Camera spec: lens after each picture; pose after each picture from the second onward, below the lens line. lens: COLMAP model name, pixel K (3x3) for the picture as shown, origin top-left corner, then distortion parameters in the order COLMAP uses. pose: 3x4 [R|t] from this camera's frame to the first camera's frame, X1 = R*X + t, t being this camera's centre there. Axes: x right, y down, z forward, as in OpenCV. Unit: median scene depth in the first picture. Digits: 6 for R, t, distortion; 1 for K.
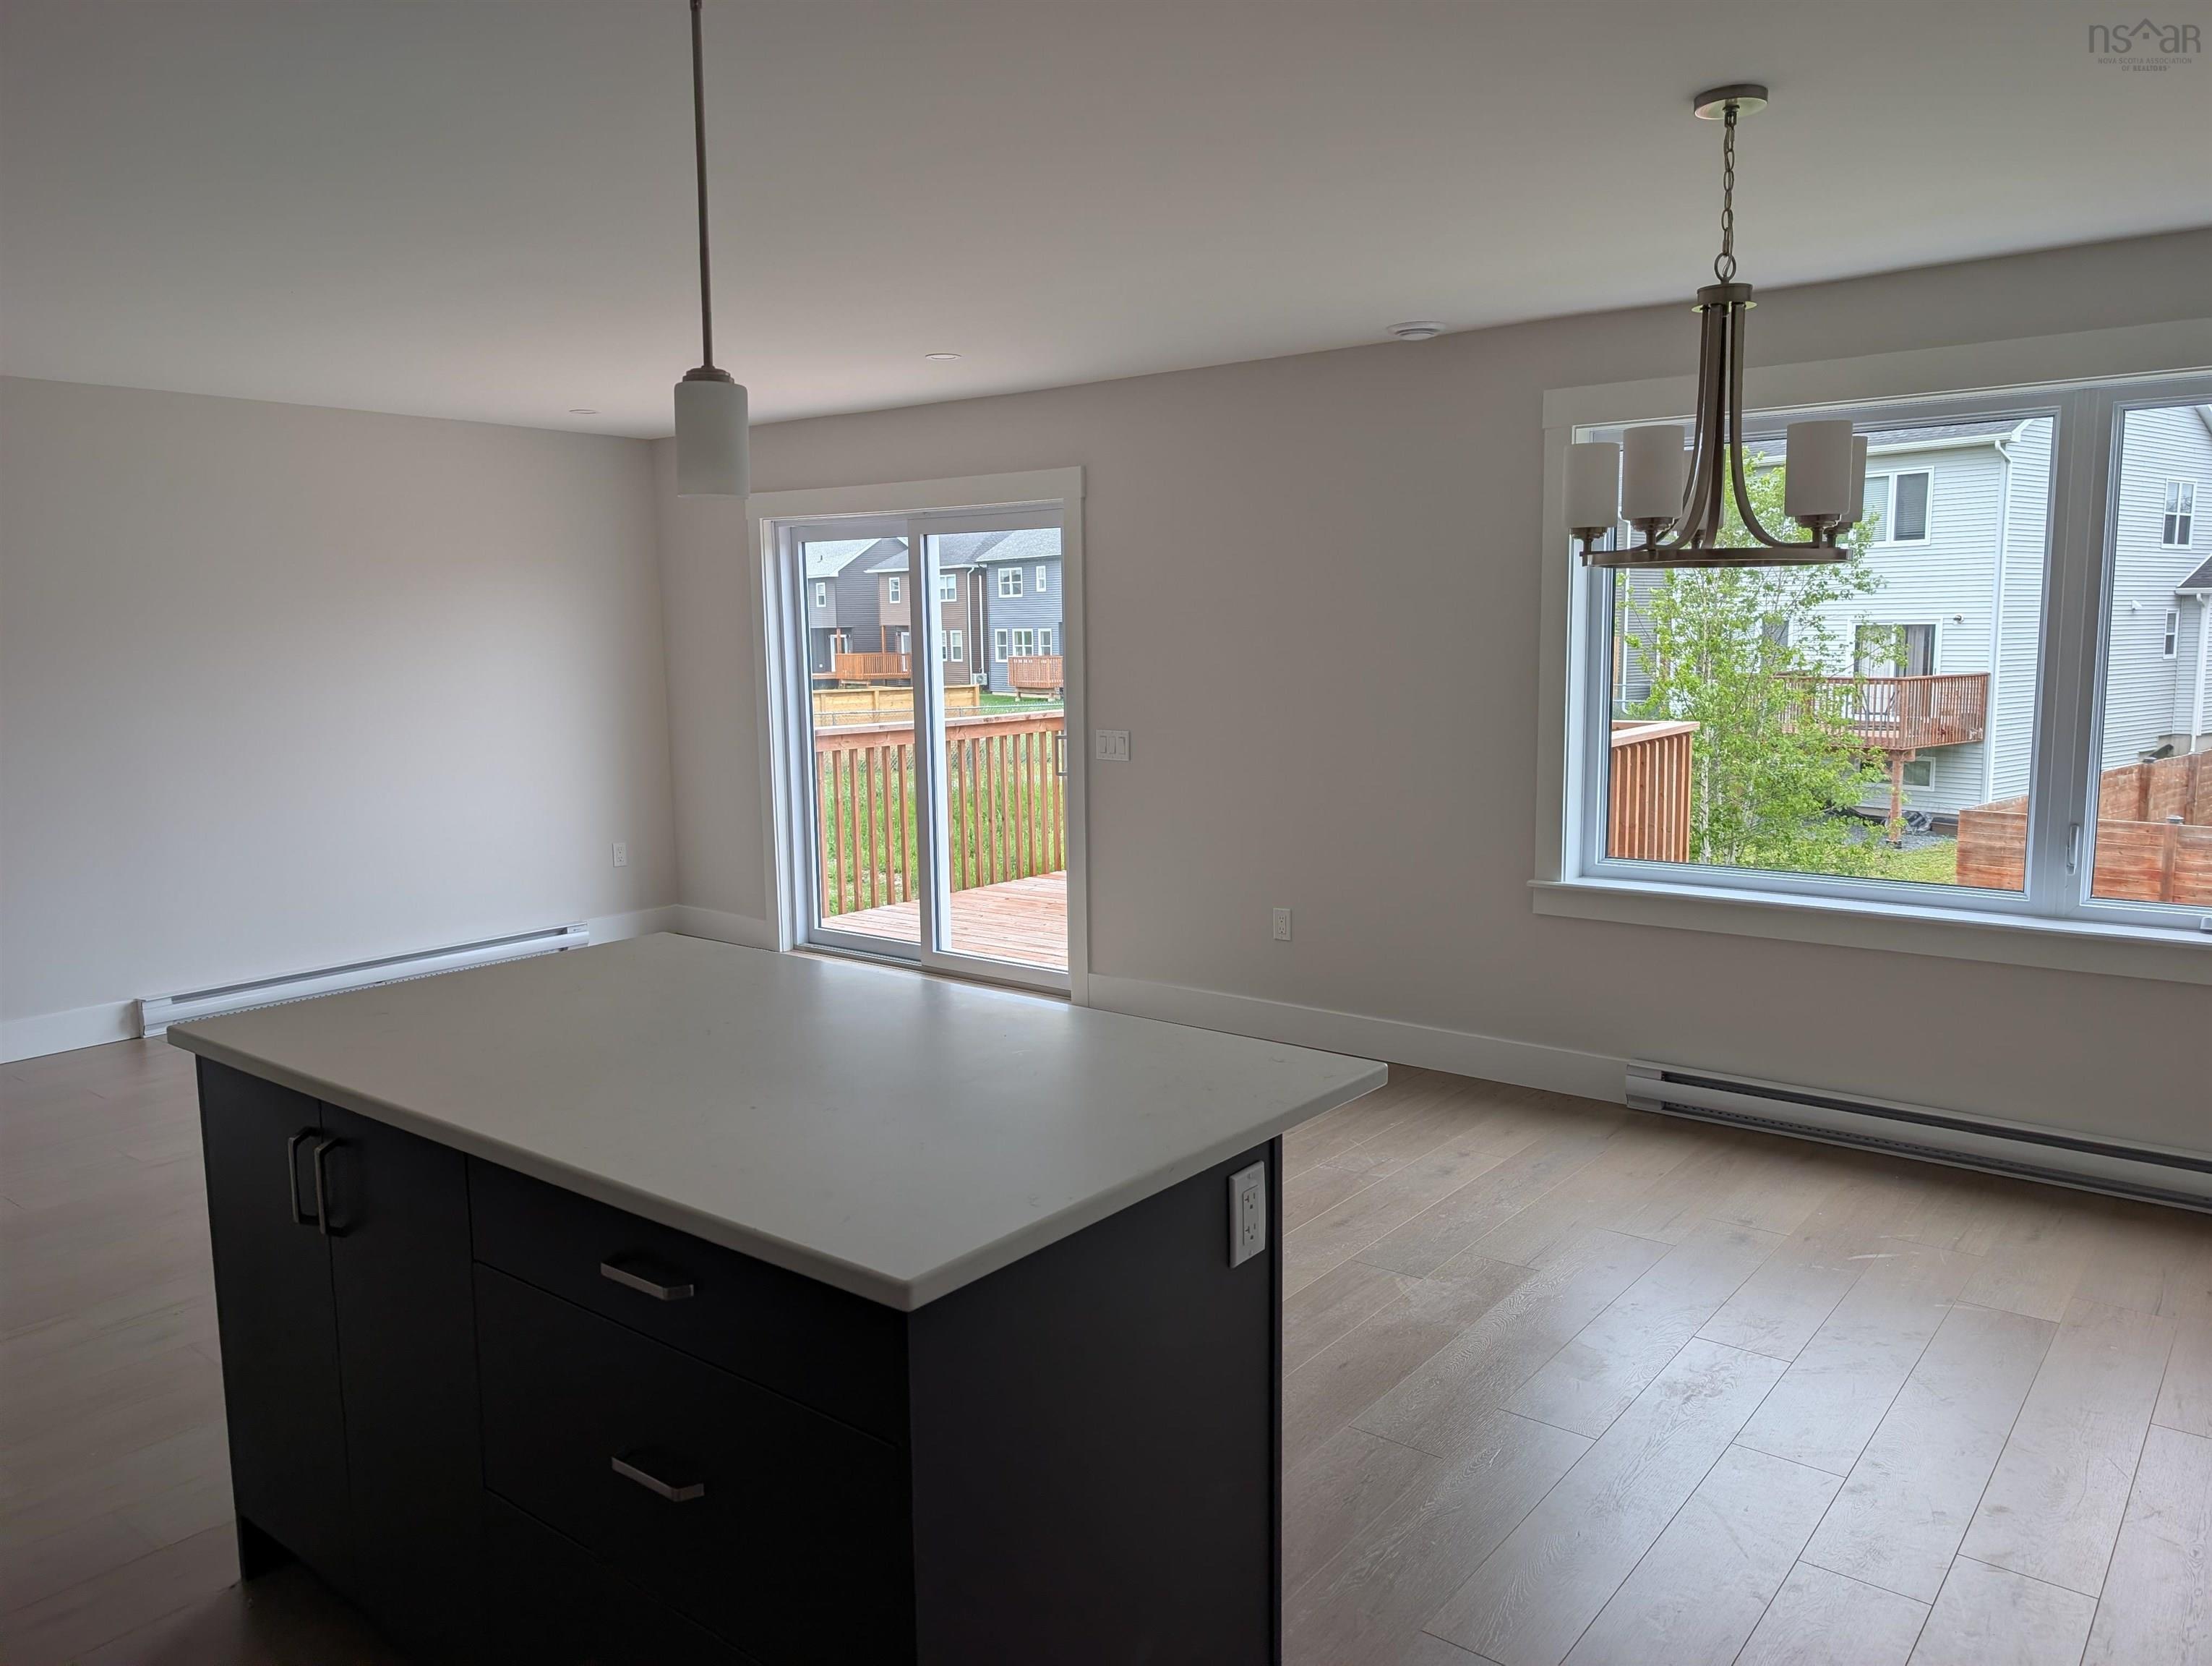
lens RADIAL K [[1592.6, 0, 1107.4], [0, 1592.6, 840.2], [0, 0, 1]] dist [0.022677, -0.017933]
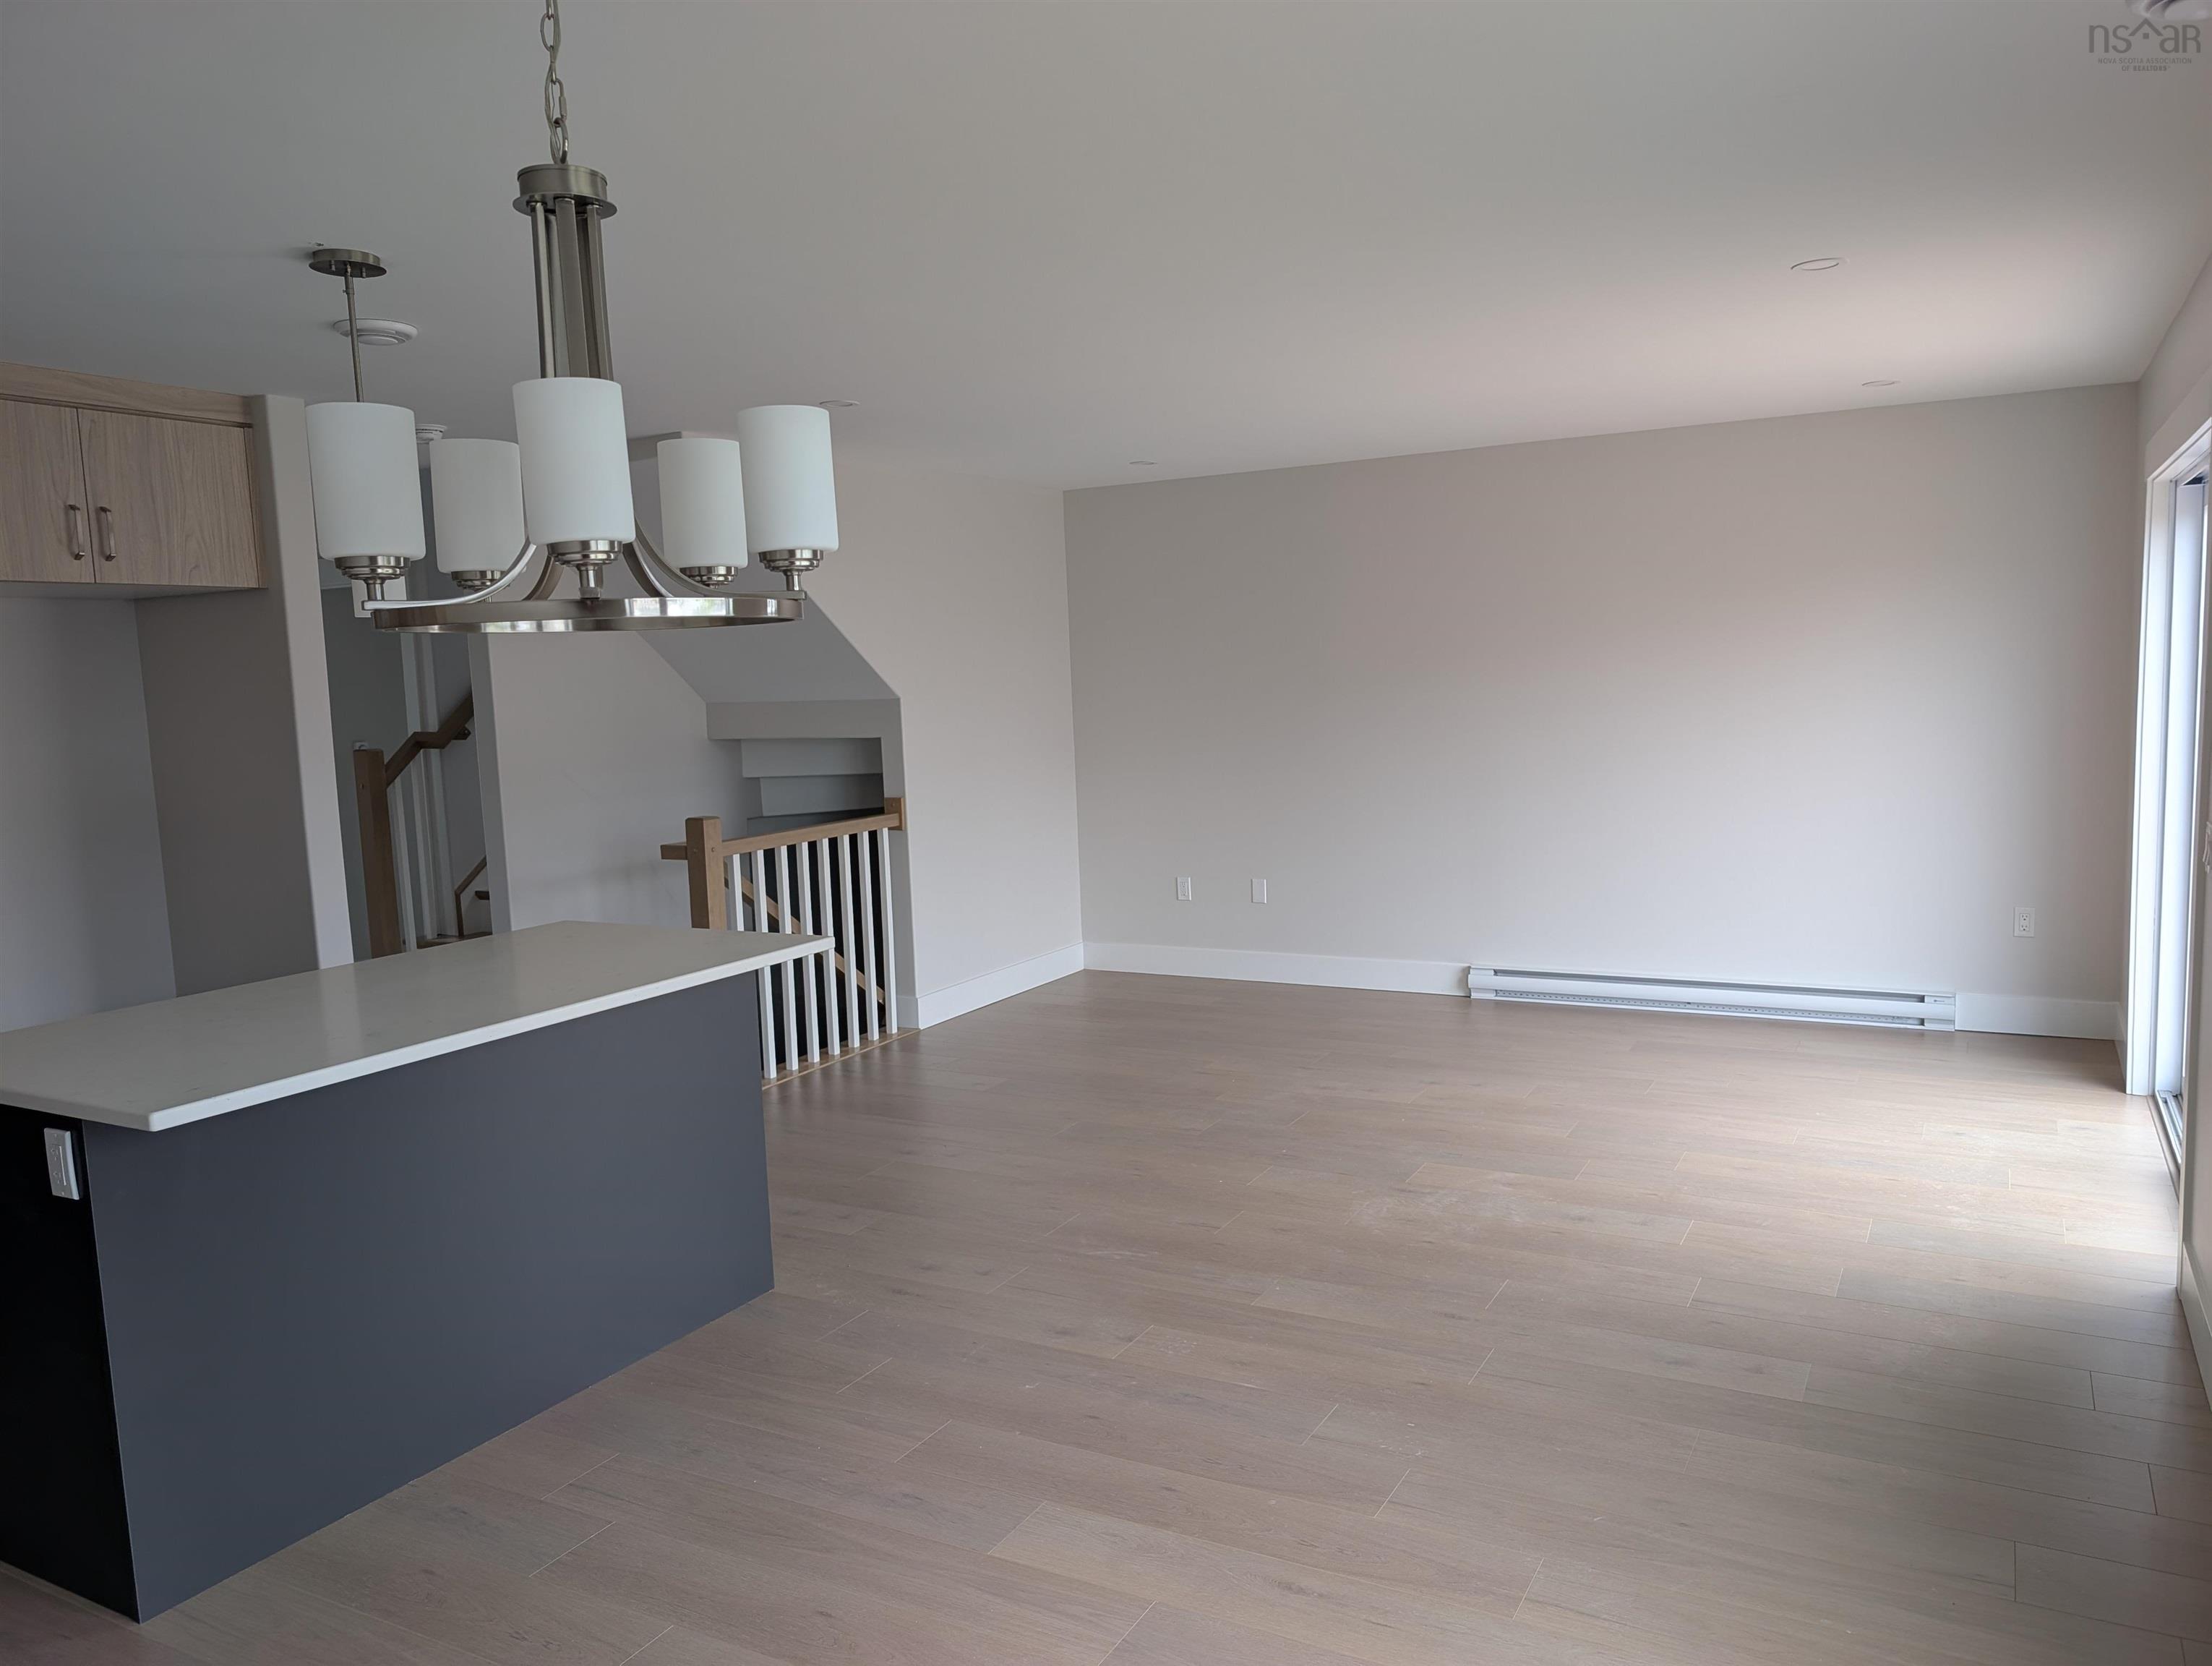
lens RADIAL K [[1592.6, 0, 1122.5], [0, 1592.6, 850.6], [0, 0, 1]] dist [0.022677, -0.017933]
pose [[0.175014, 0.117726, -0.977502, 1.344125], [-0.101820, 0.989666, 0.100961, -0.211218], [0.979287, 0.081860, 0.185192, 1.451407]]
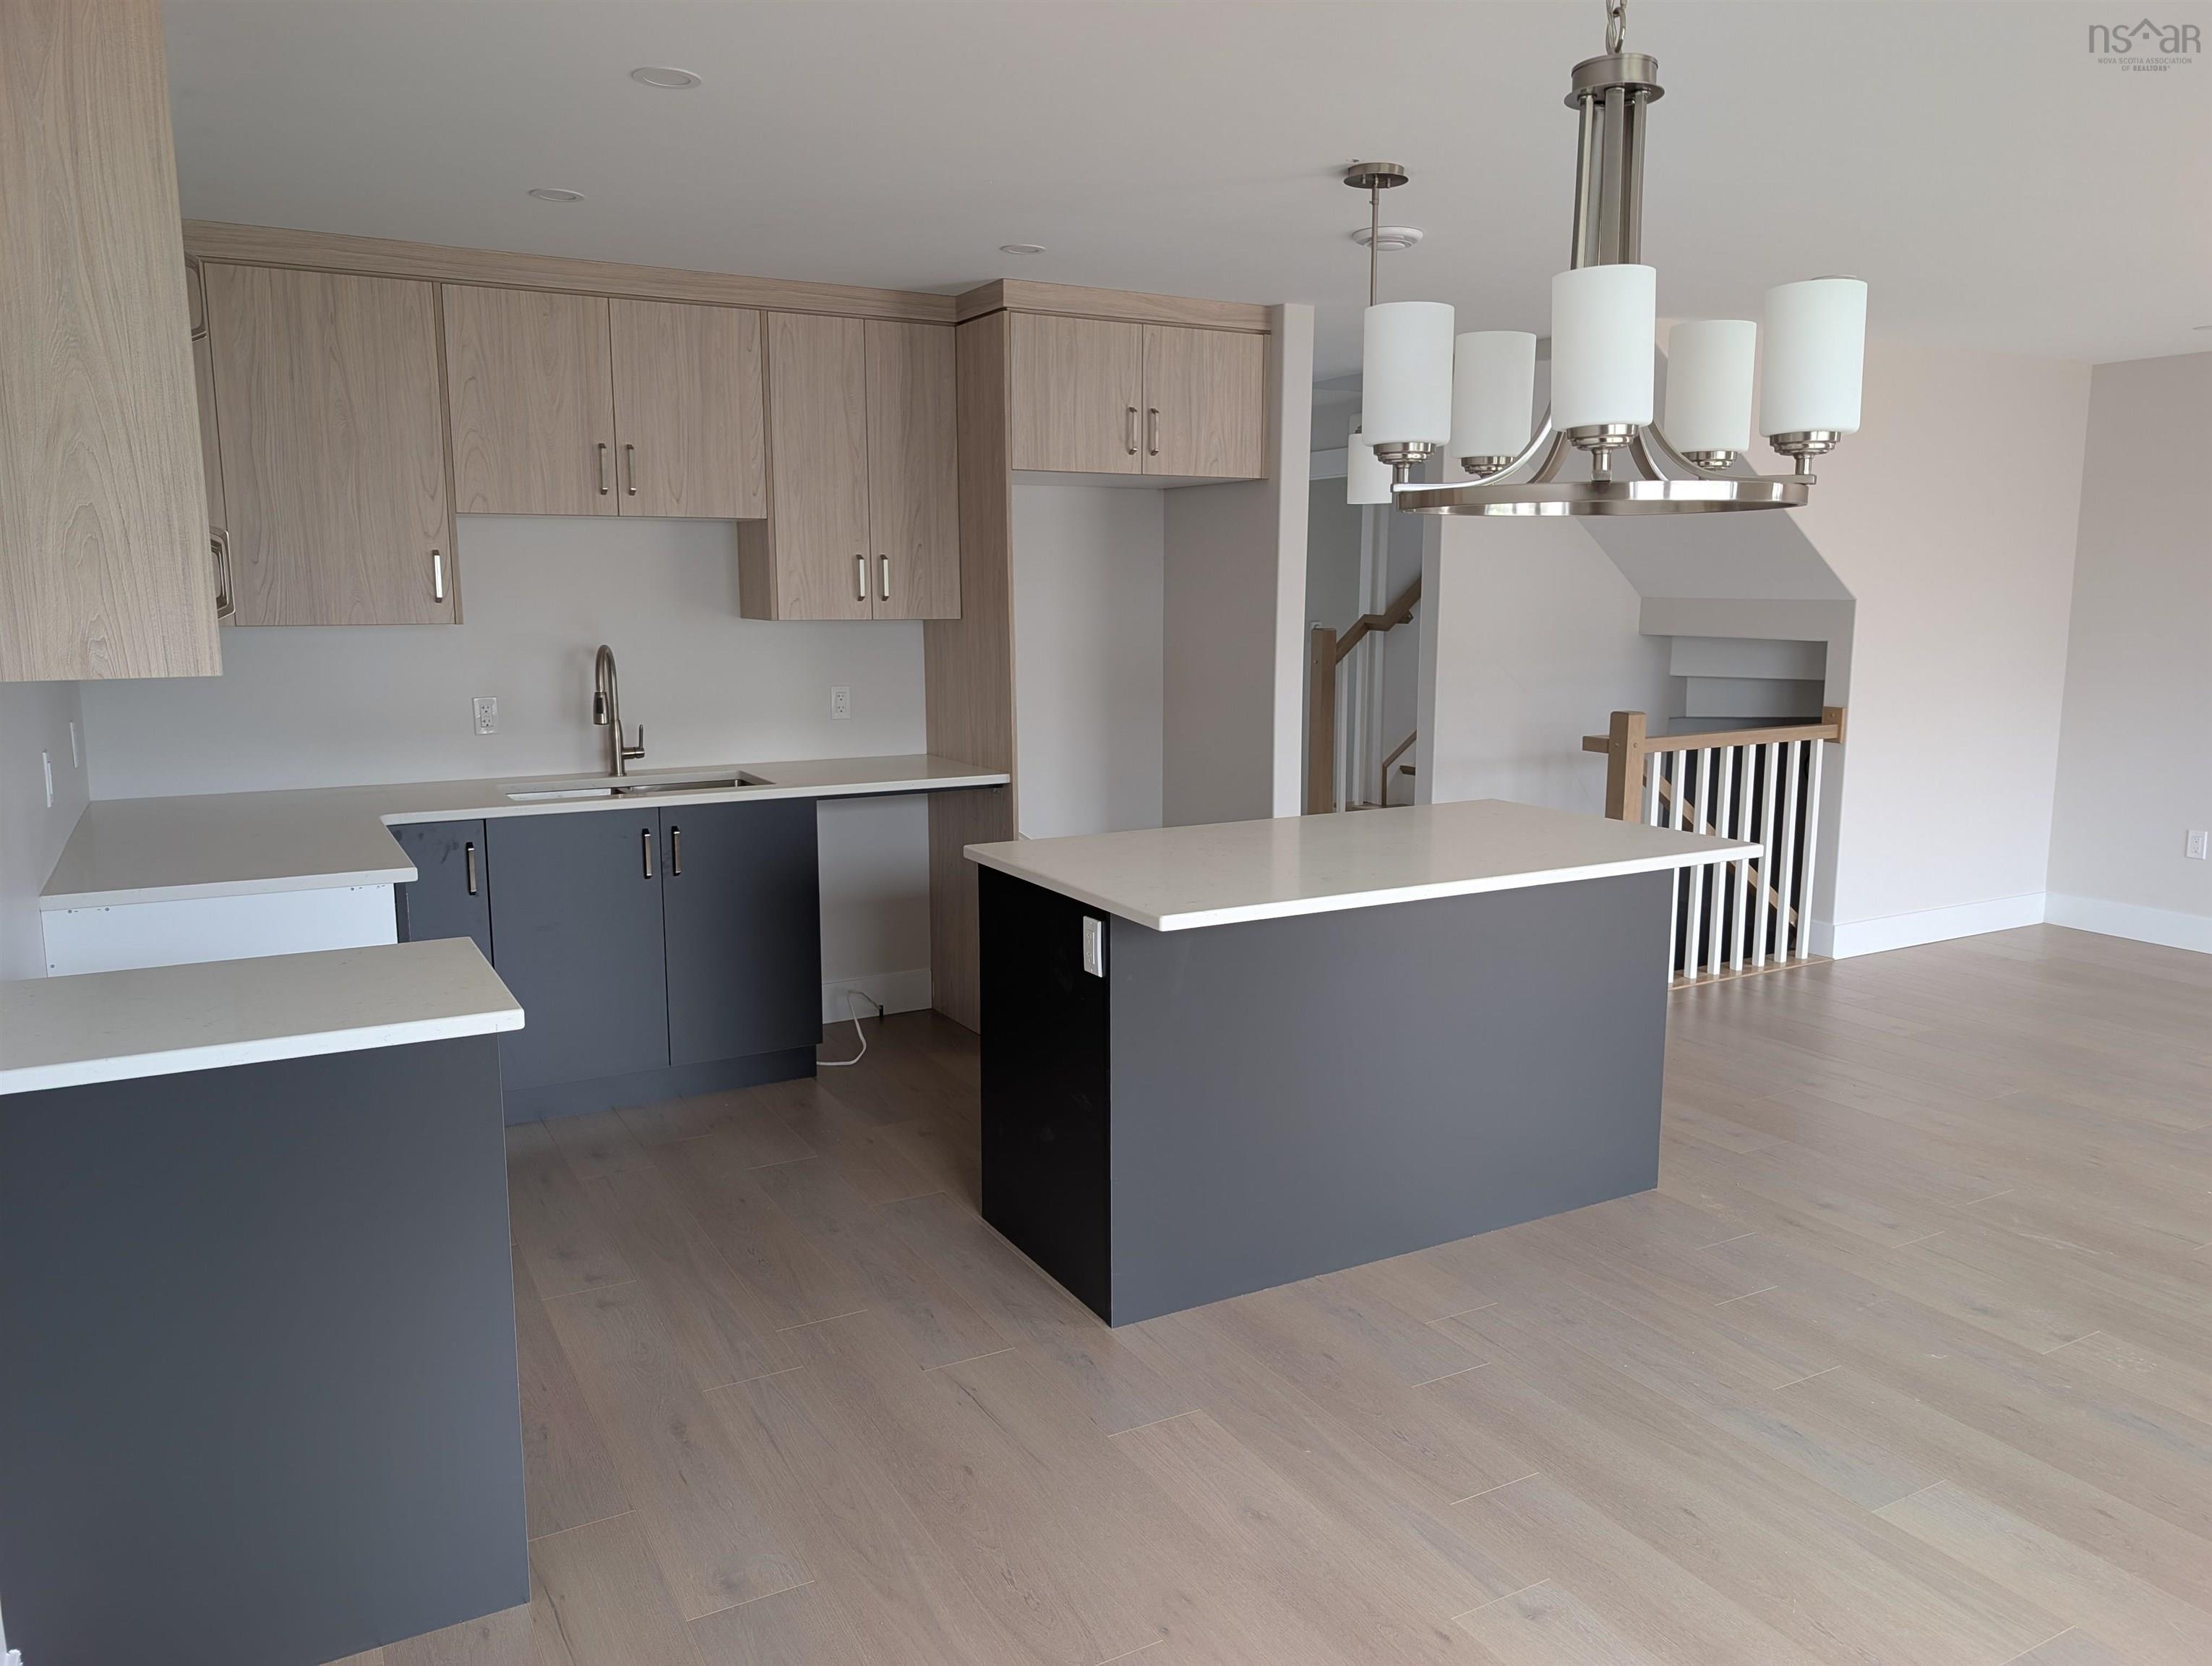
lens RADIAL K [[1592.6, 0, 1116.9], [0, 1592.6, 827.4], [0, 0, 1]] dist [0.022677, -0.017933]
pose [[-0.372025, 0.153611, -0.915424, 1.383029], [-0.123501, 0.969252, 0.212834, -0.199239], [0.919970, 0.192235, -0.341615, 1.414373]]
